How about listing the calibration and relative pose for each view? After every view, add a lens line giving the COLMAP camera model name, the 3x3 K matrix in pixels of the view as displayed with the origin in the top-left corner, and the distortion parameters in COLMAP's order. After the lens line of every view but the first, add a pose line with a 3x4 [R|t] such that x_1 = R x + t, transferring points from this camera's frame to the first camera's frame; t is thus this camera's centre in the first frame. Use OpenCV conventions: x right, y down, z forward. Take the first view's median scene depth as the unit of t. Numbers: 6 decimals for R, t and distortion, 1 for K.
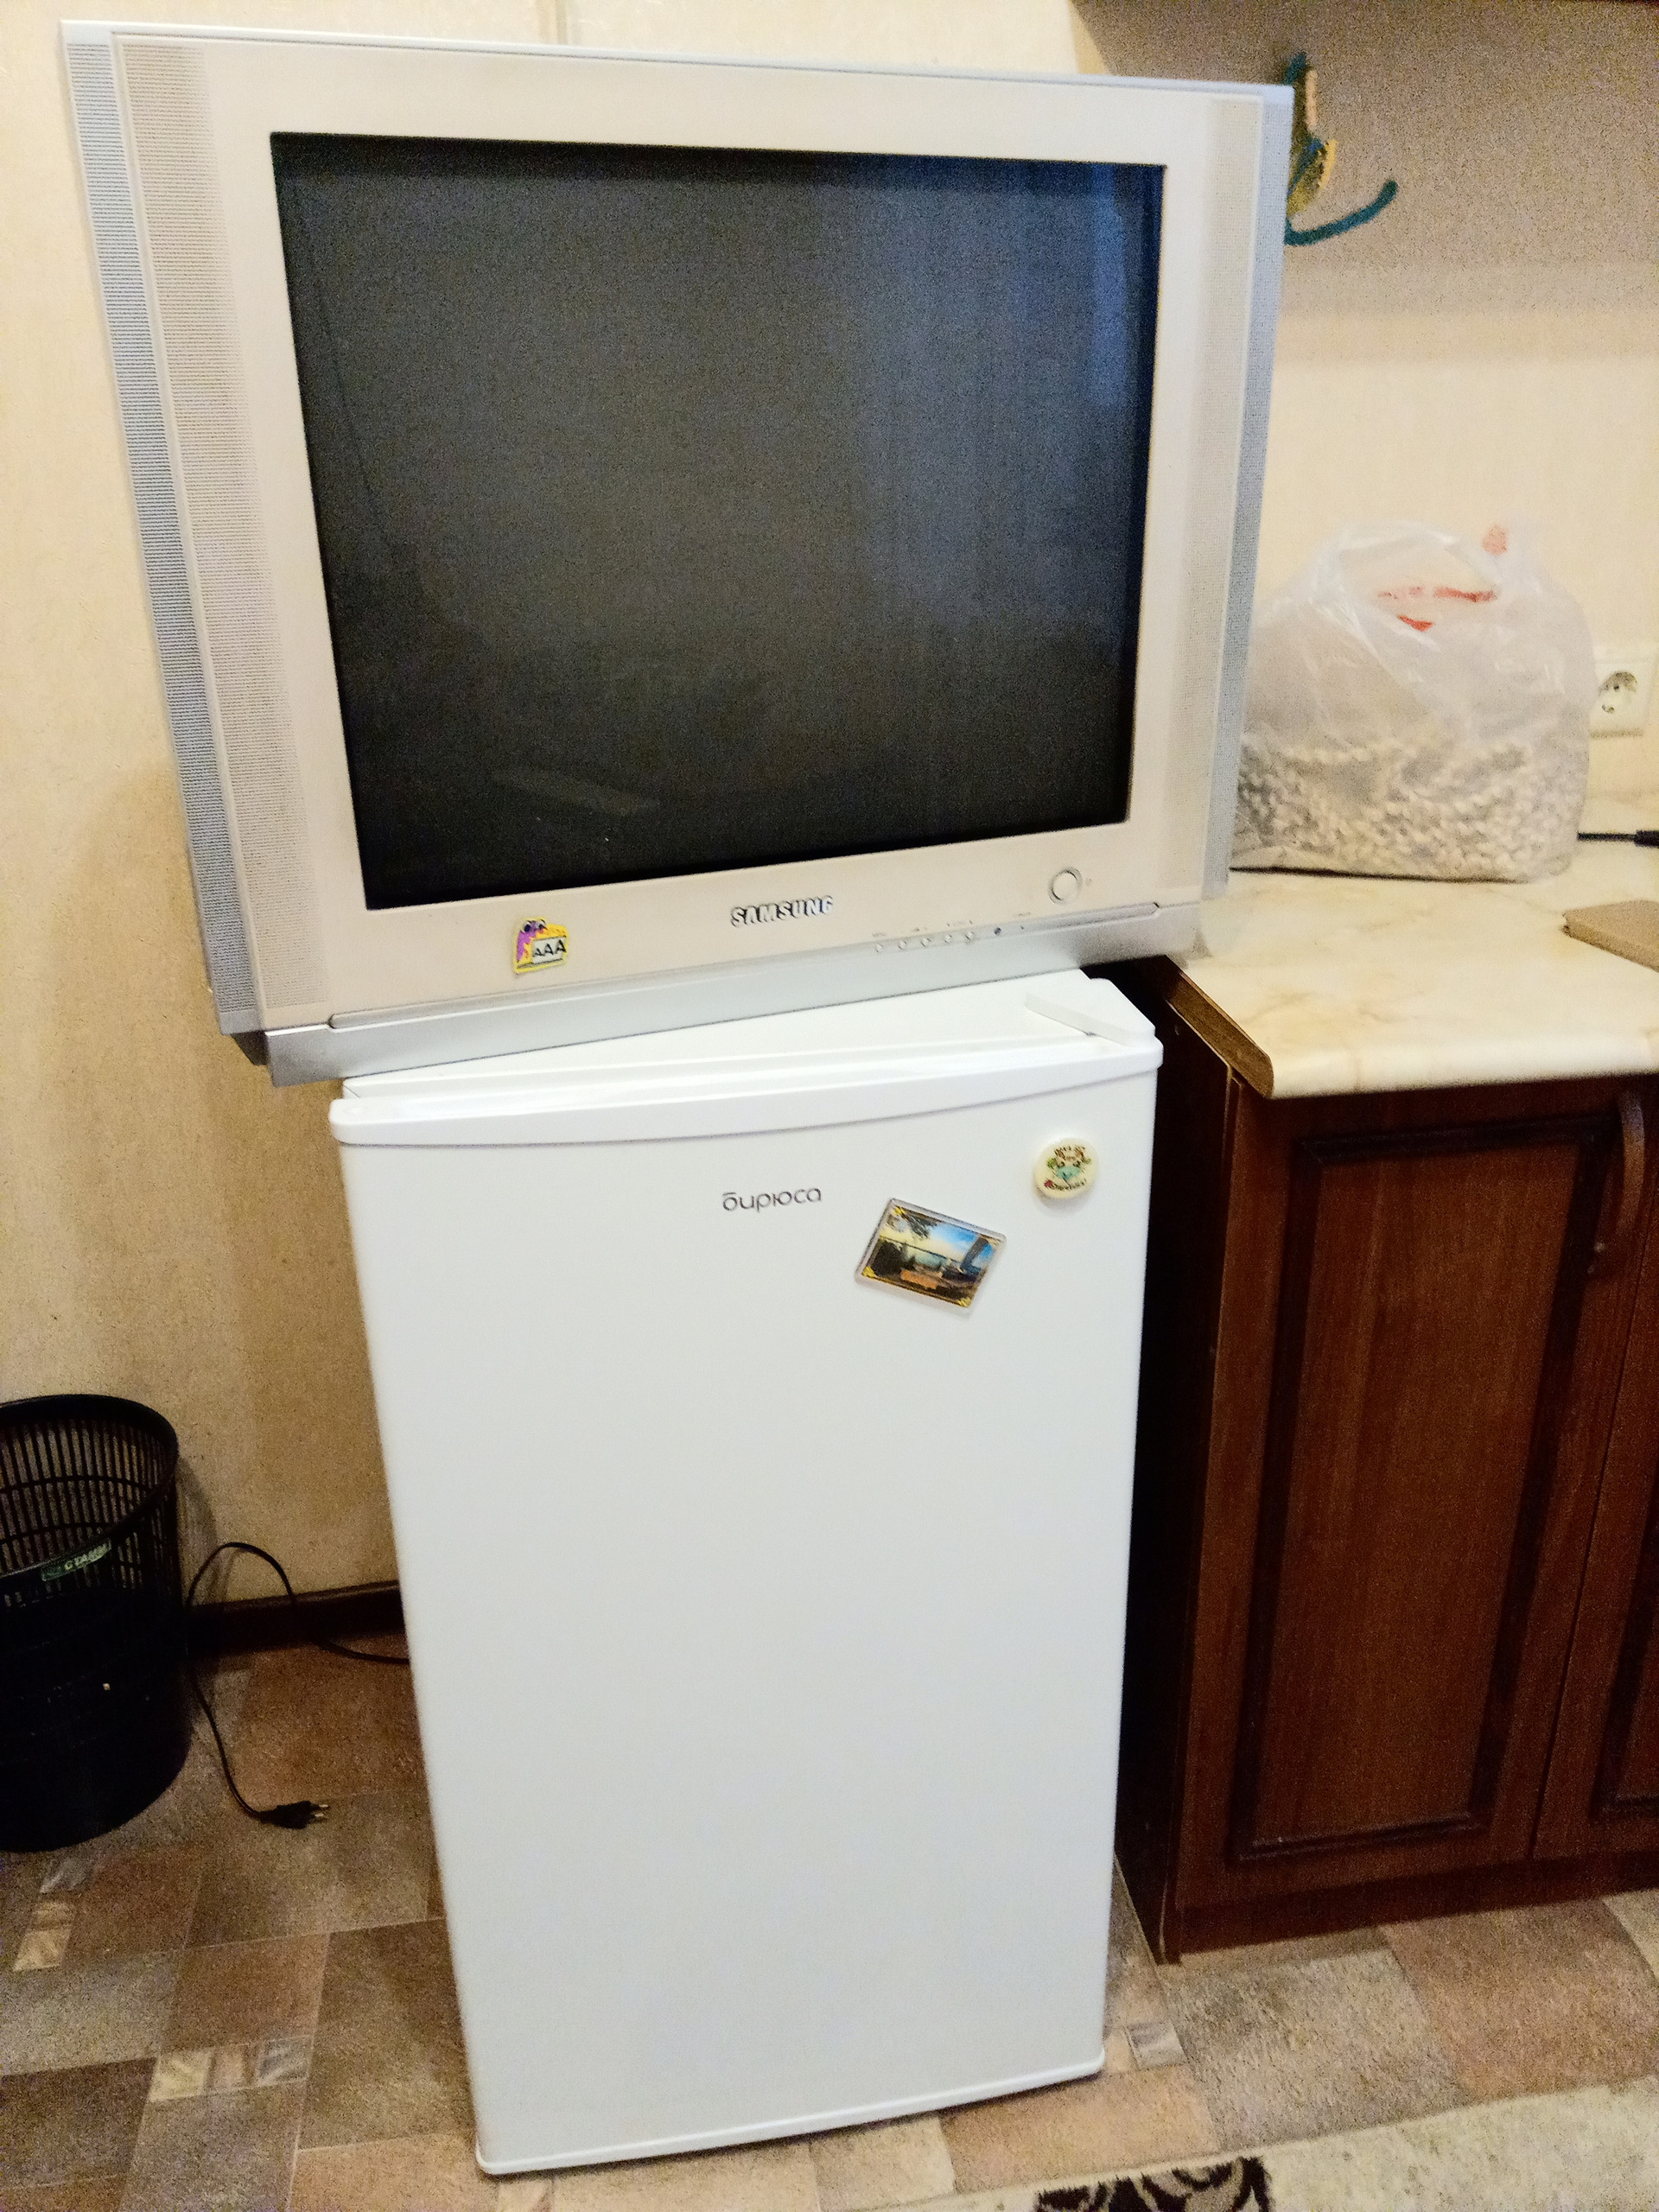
lens RADIAL K [[1664.7, 0, 829.5], [0, 1664.7, 1106.0], [0, 0, 1]] dist [0.084979, -0.107829]
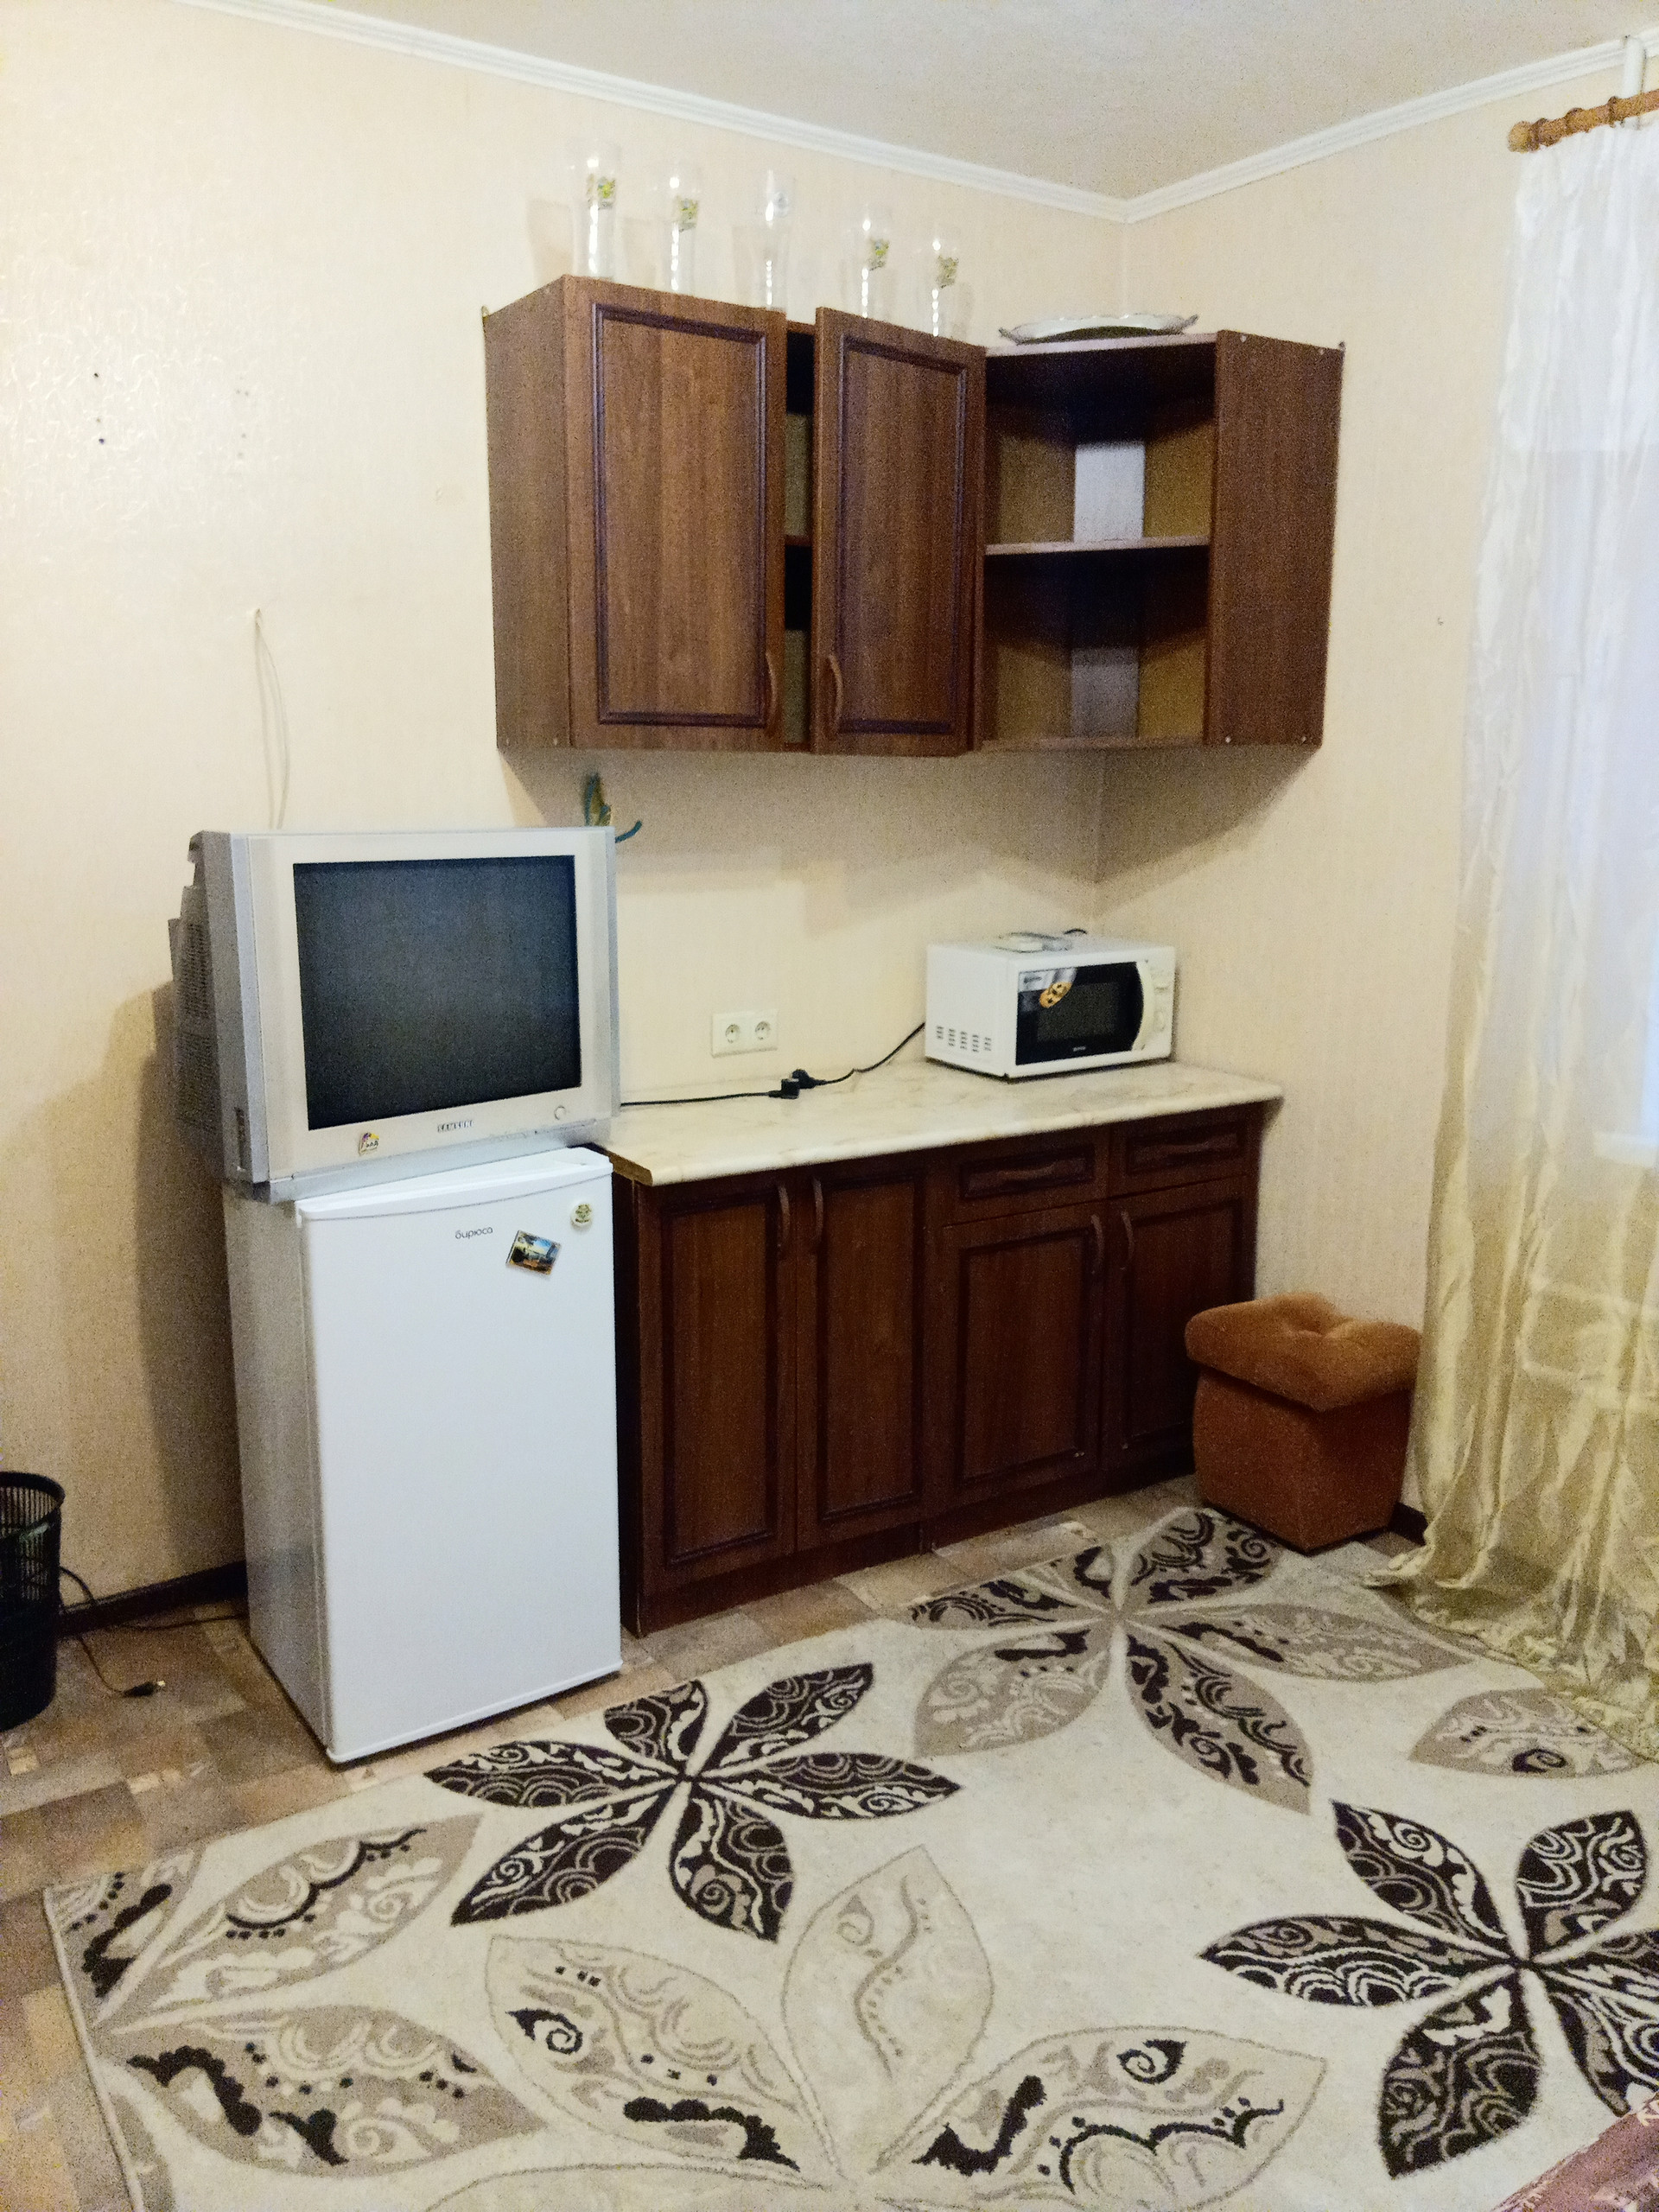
lens RADIAL K [[1664.7, 0, 829.5], [0, 1664.7, 1106.0], [0, 0, 1]] dist [0.084979, -0.107829]
pose [[0.905141, -0.060393, 0.420801, -0.560089], [0.145913, 0.973859, -0.174090, 0.361356], [-0.399287, 0.218976, 0.890292, -1.417905]]
